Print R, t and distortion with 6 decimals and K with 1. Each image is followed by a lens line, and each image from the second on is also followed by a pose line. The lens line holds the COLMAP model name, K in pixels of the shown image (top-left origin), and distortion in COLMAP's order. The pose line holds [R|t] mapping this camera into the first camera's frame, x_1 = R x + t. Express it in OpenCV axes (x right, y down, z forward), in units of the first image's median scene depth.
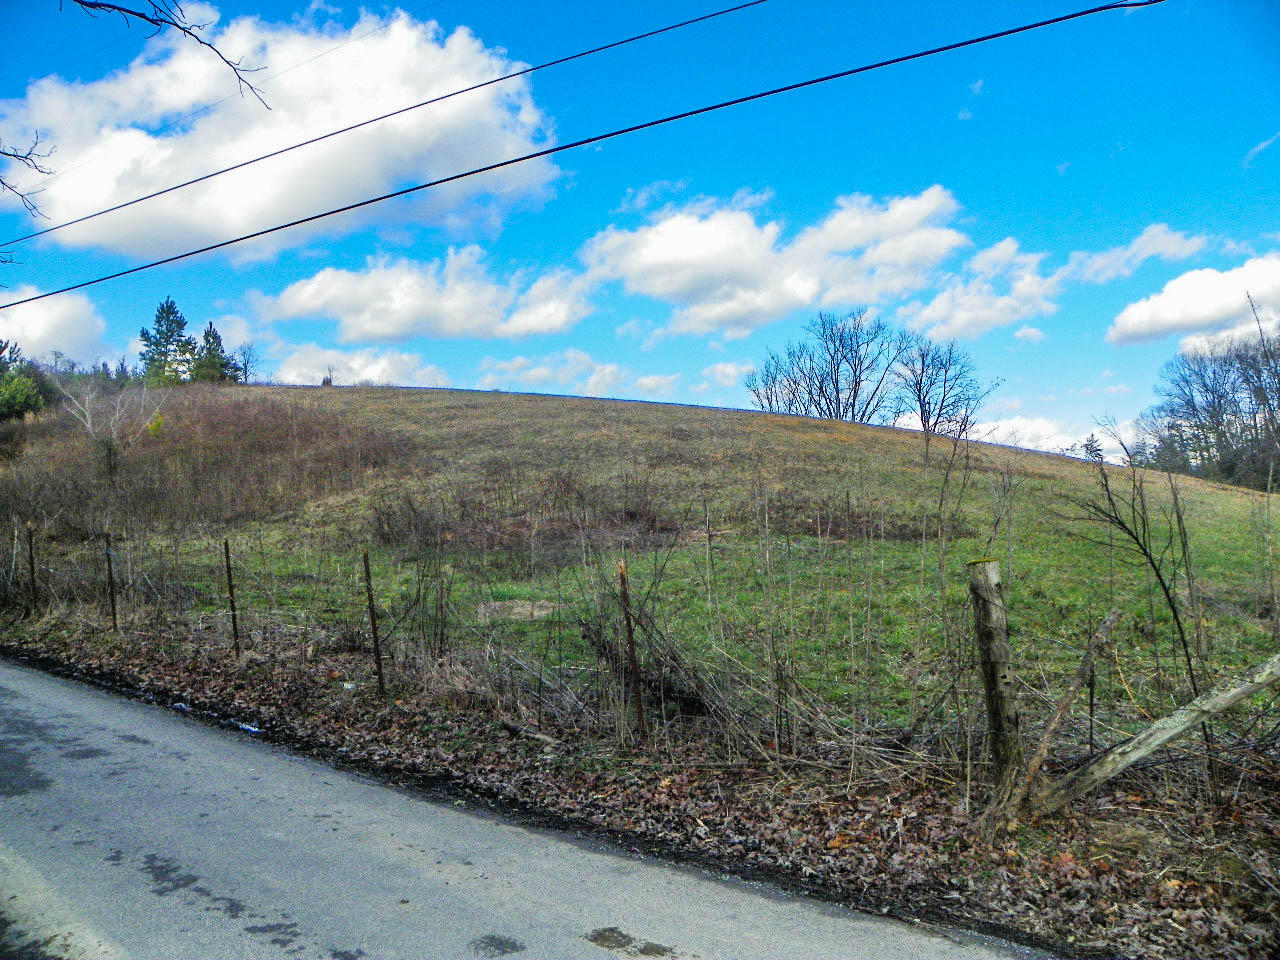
lens RADIAL K [[978.8, 0, 640.0], [0, 978.8, 480.0], [0, 0, 1]] dist [-0.163050, 0.104301]
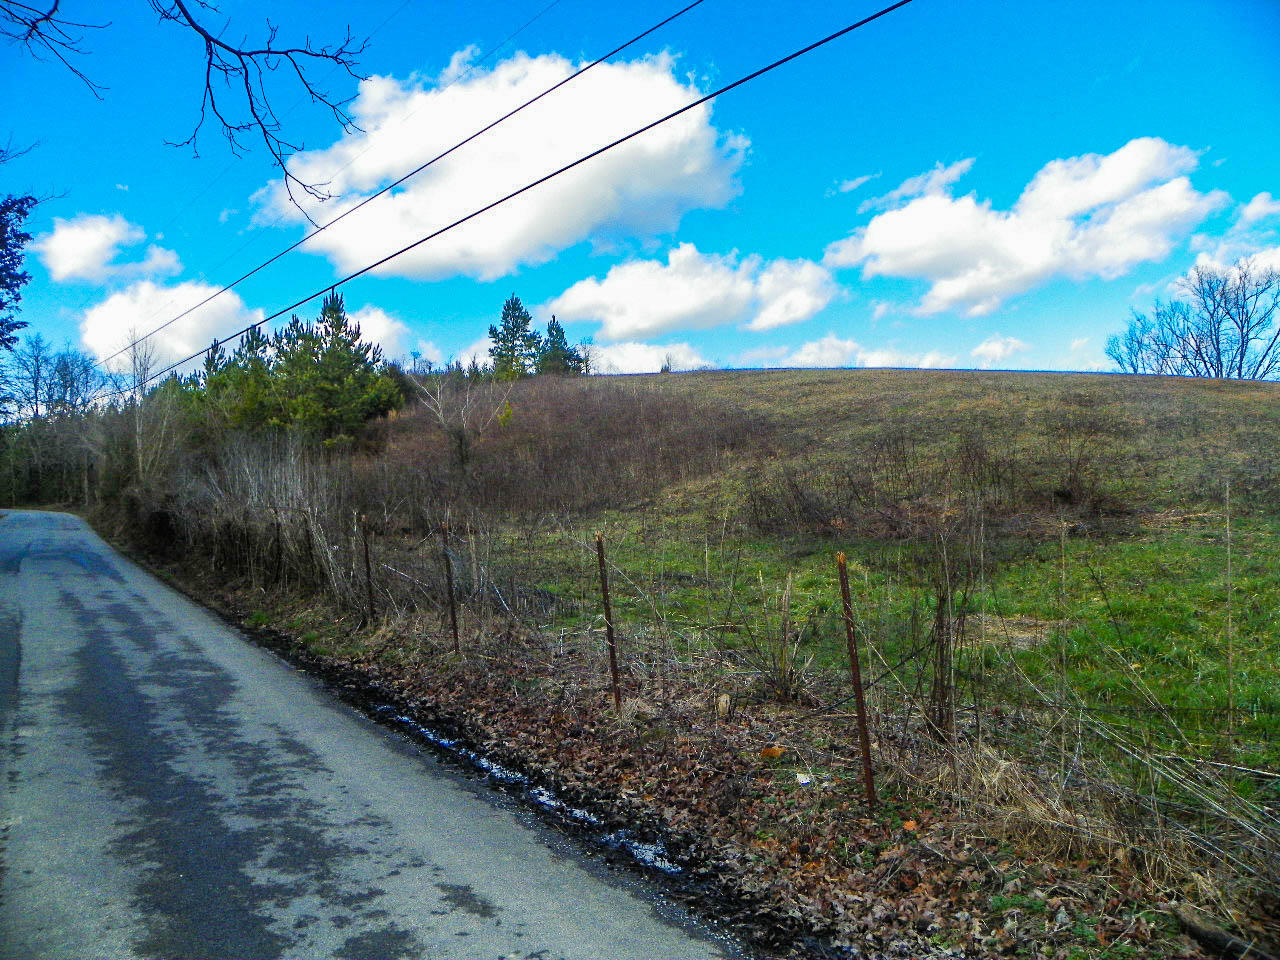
lens RADIAL K [[978.8, 0, 640.0], [0, 978.8, 480.0], [0, 0, 1]] dist [-0.163050, 0.104301]
pose [[0.942575, -0.021226, -0.333318, -0.053049], [0.026265, 0.999599, 0.010620, 0.004493], [0.332959, -0.018765, 0.942755, 0.107265]]
